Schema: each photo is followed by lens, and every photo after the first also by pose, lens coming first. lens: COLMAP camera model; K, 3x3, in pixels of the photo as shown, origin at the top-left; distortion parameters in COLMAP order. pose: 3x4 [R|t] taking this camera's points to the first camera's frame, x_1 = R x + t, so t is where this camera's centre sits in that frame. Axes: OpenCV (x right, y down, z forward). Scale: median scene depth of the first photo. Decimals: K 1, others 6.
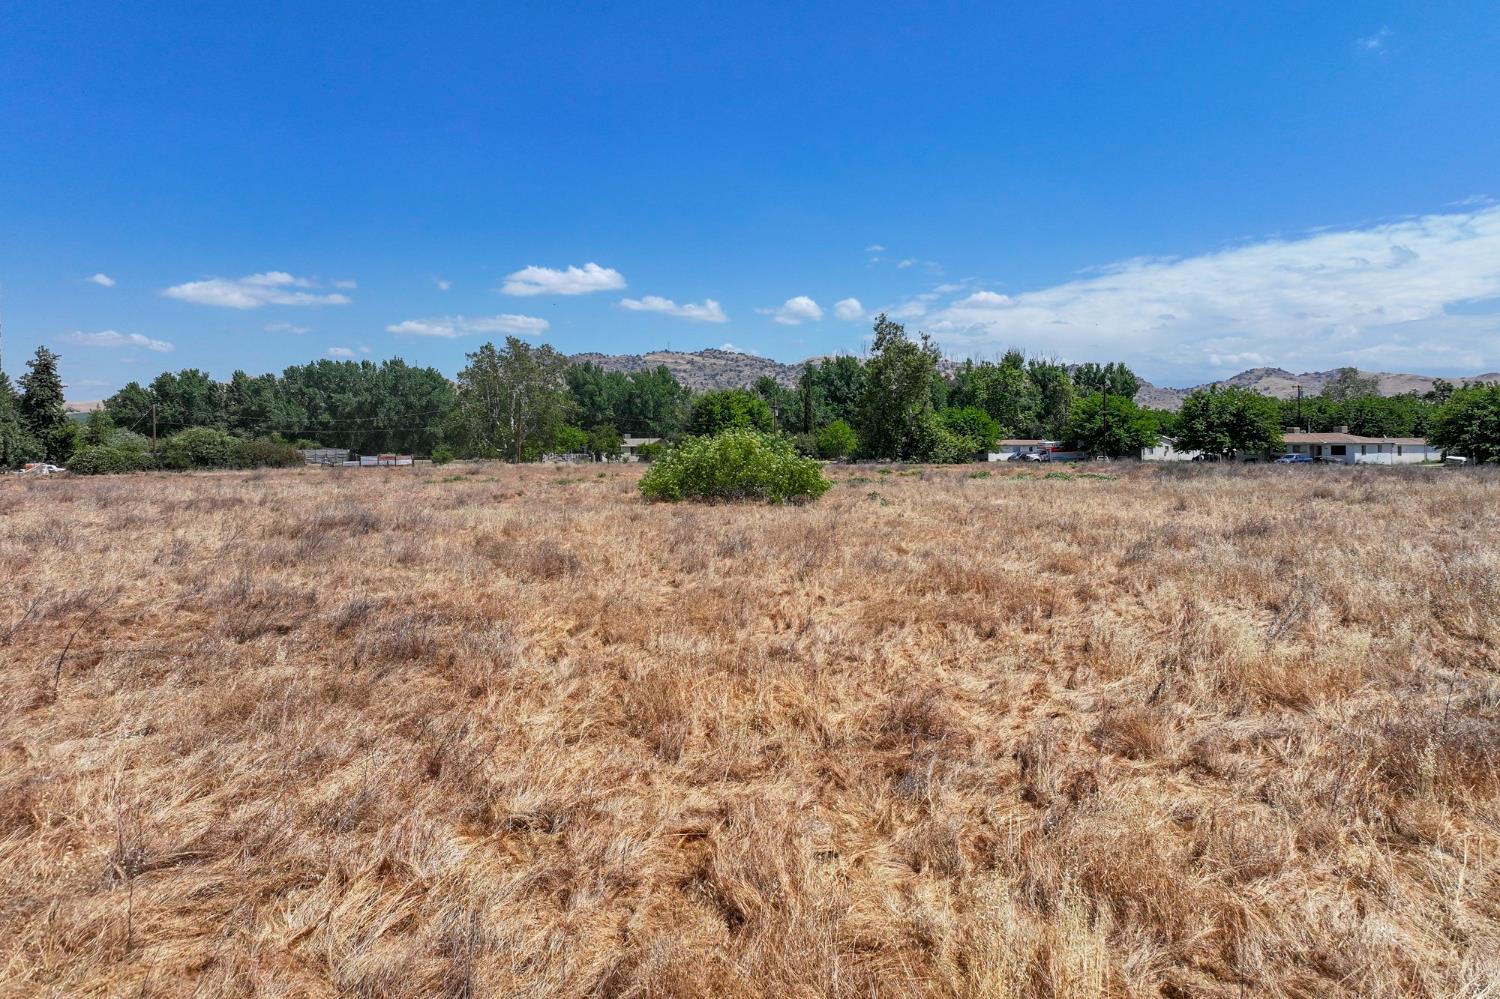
lens RADIAL K [[1078.1, 0, 761.0], [0, 1078.1, 455.0], [0, 0, 1]] dist [0.004732, 0.008703]
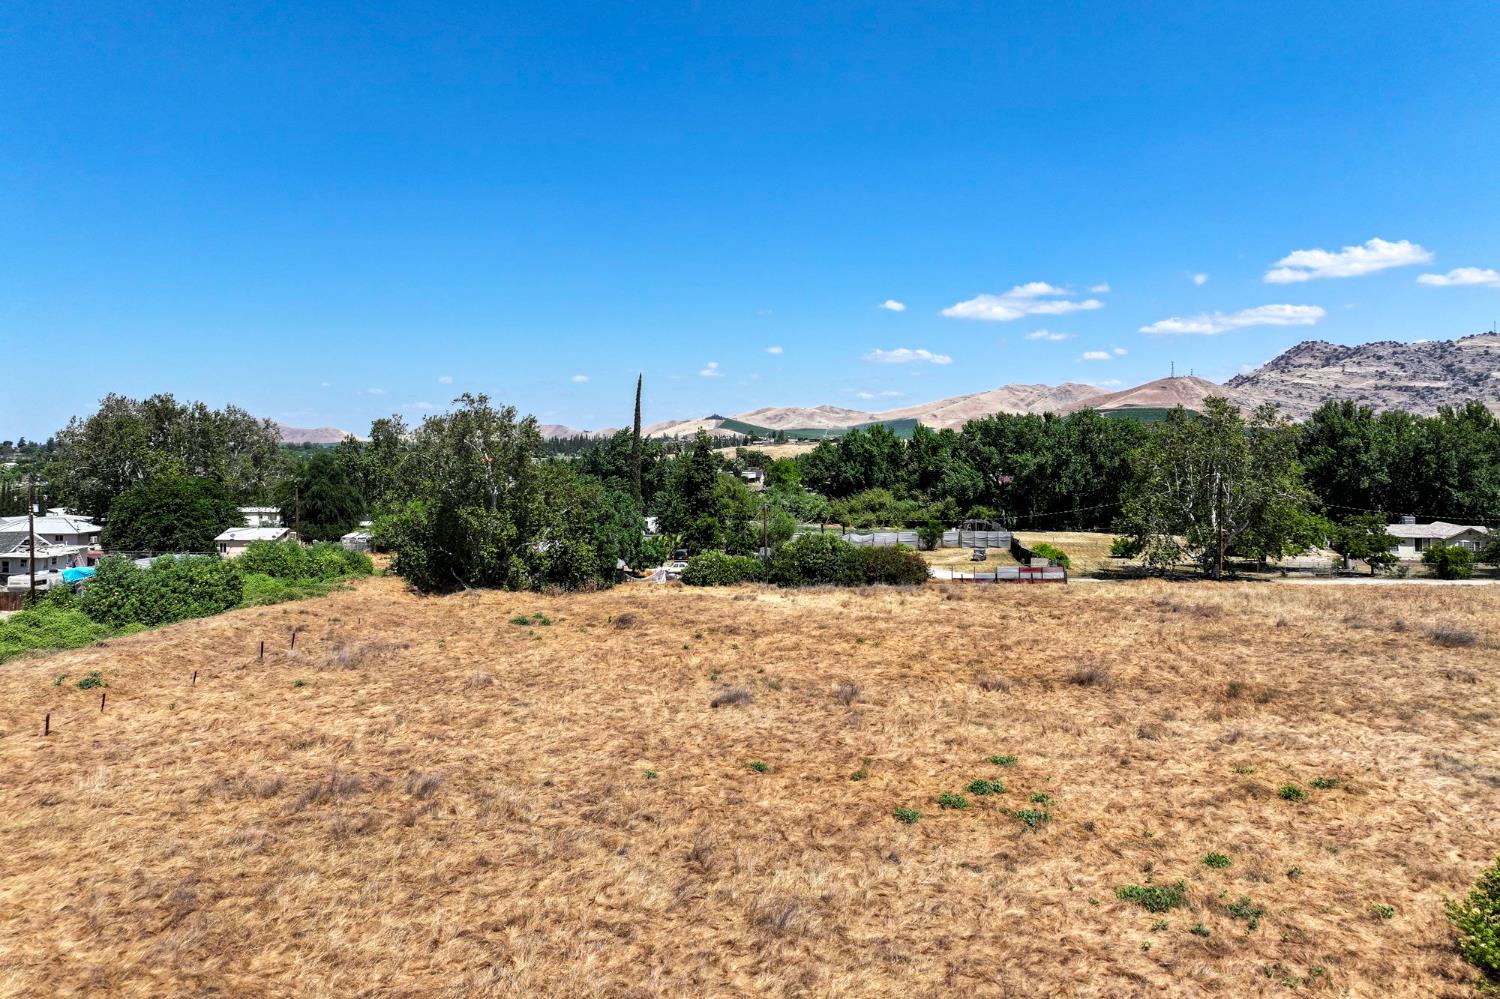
lens RADIAL K [[1078.1, 0, 761.0], [0, 1078.1, 455.0], [0, 0, 1]] dist [0.004732, 0.008703]
pose [[0.779491, -0.000870, -0.626413, -0.016311], [0.002207, 0.999997, 0.001358, -0.053623], [0.626410, -0.002441, 0.779490, 0.202534]]
